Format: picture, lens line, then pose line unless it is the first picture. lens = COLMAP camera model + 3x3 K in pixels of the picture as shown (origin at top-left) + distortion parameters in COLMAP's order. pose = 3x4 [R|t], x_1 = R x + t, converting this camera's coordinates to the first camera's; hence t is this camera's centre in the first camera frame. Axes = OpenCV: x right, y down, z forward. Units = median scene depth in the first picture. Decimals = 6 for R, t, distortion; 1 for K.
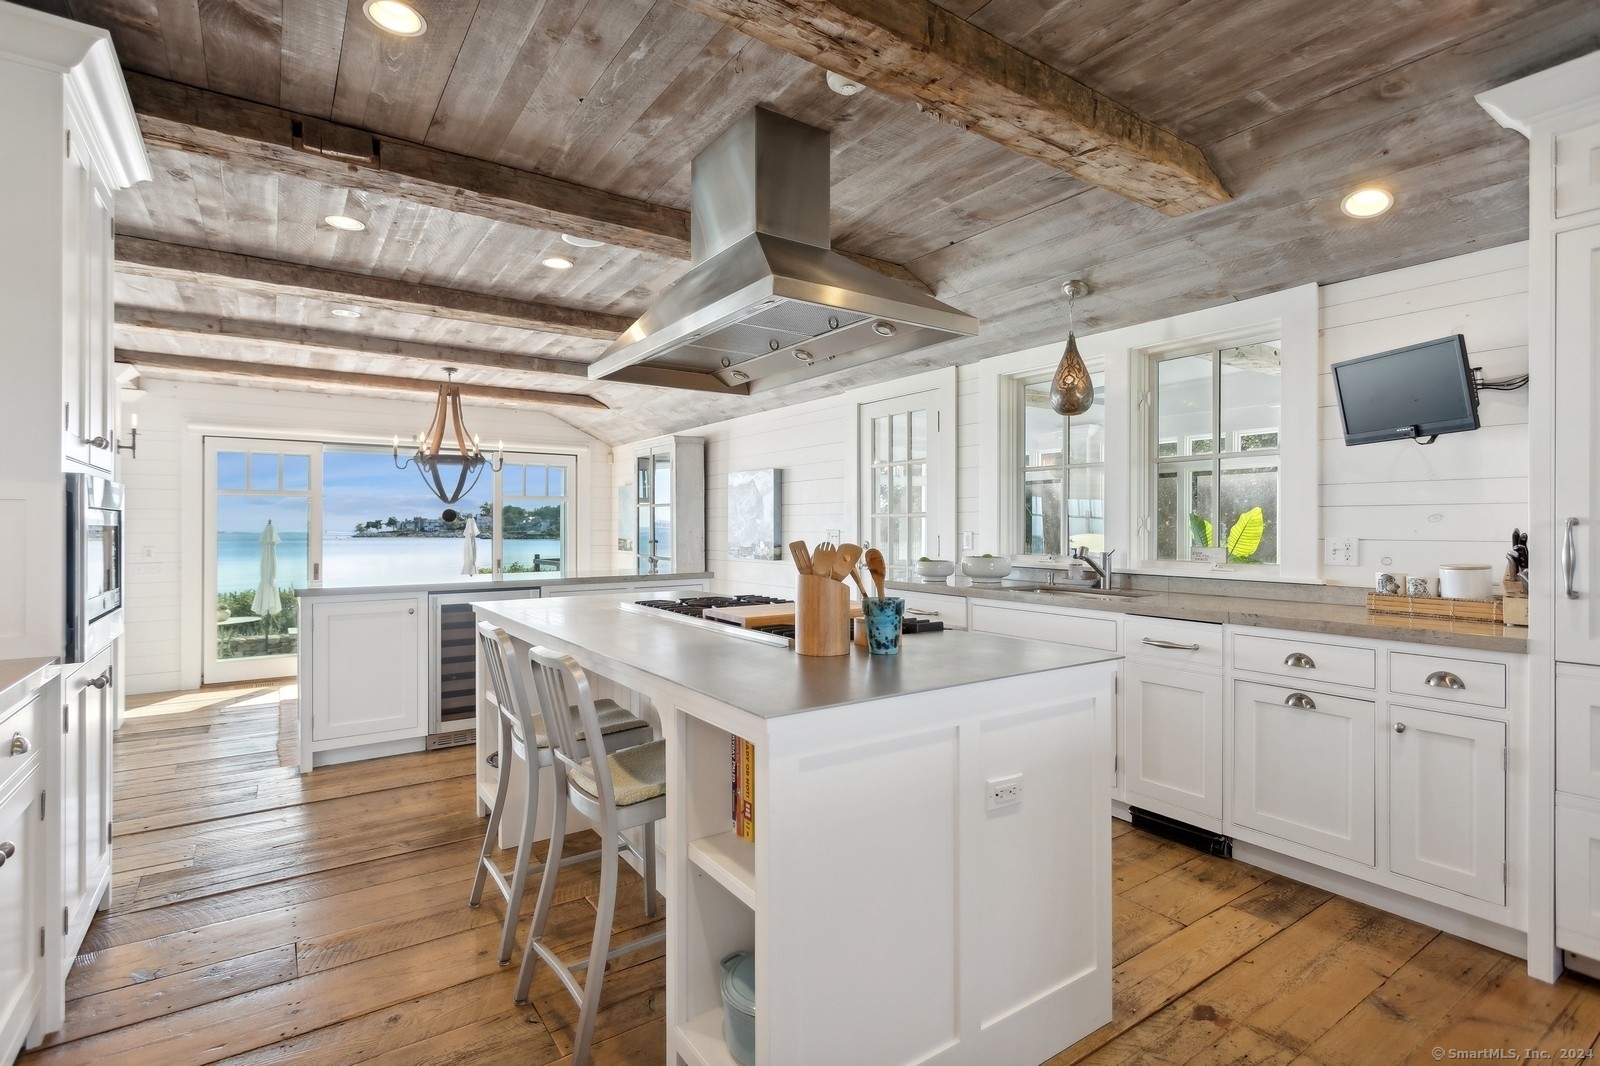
lens RADIAL K [[770.3, 0, 807.2], [0, 770.3, 532.9], [0, 0, 1]] dist [0.003172, 0.001048]
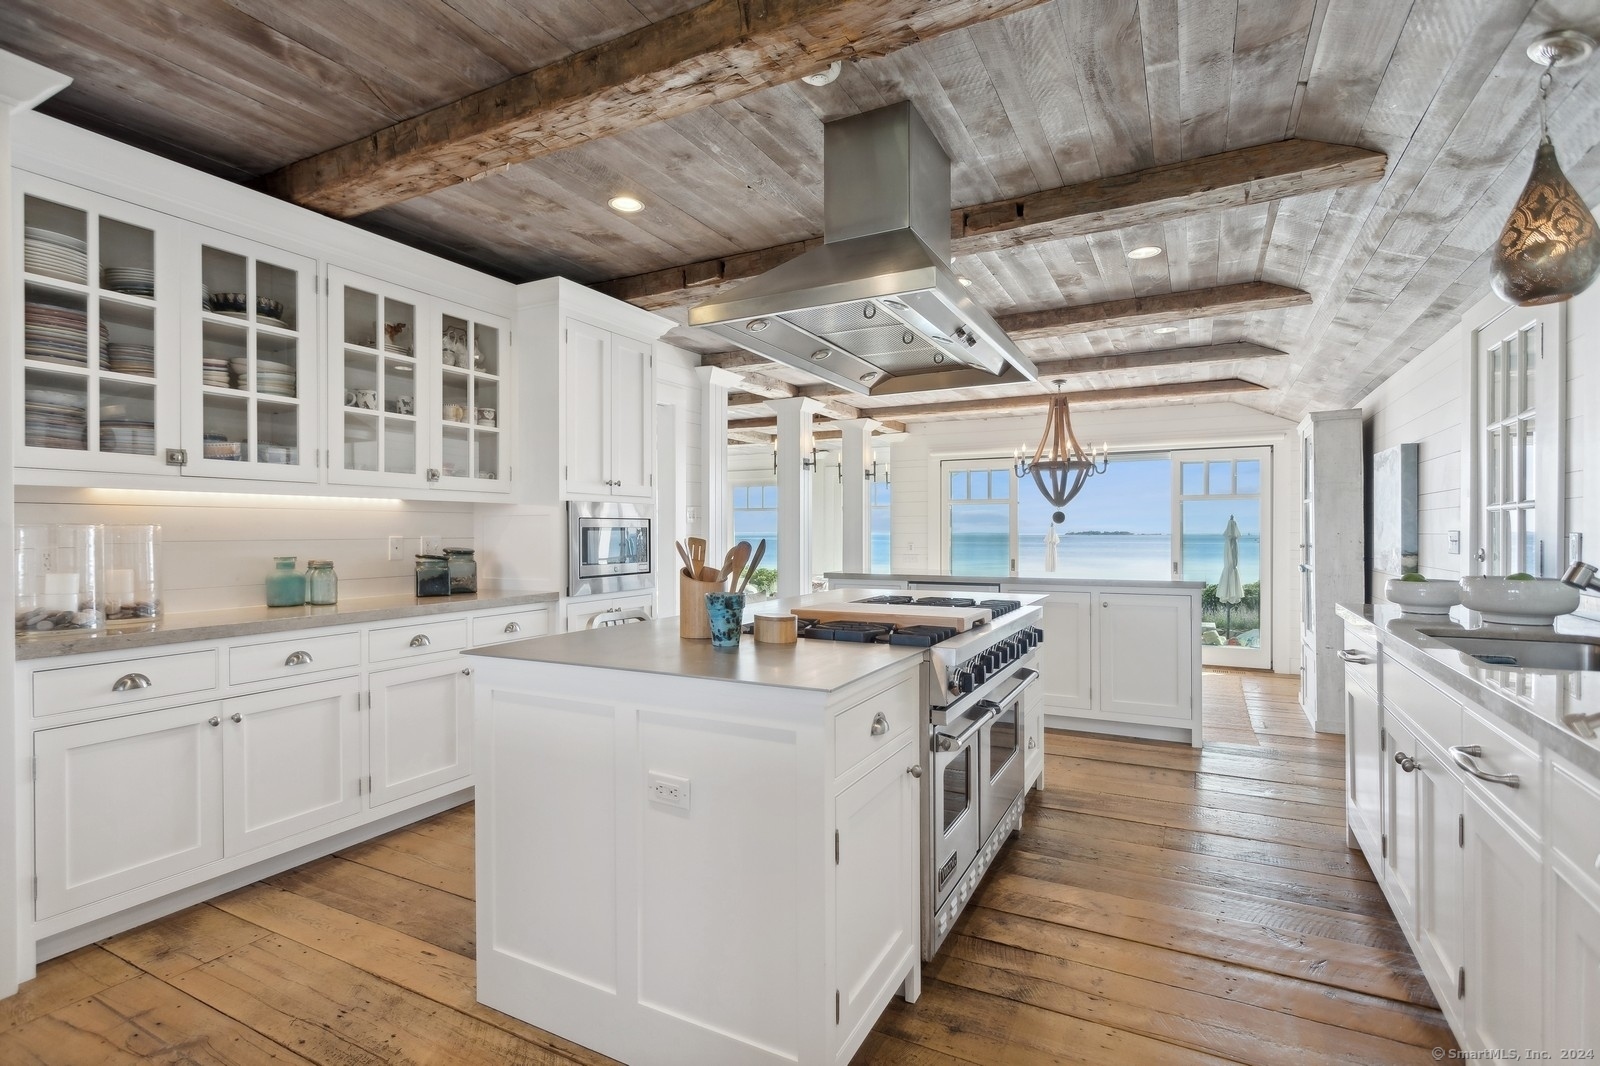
lens RADIAL K [[770.3, 0, 802.9], [0, 770.3, 535.0], [0, 0, 1]] dist [0.003172, 0.001048]
pose [[0.459077, 0.003404, -0.888390, 0.341914], [-0.005129, 0.999986, 0.001181, 0.002232], [0.888382, 0.004015, 0.459088, 0.197321]]
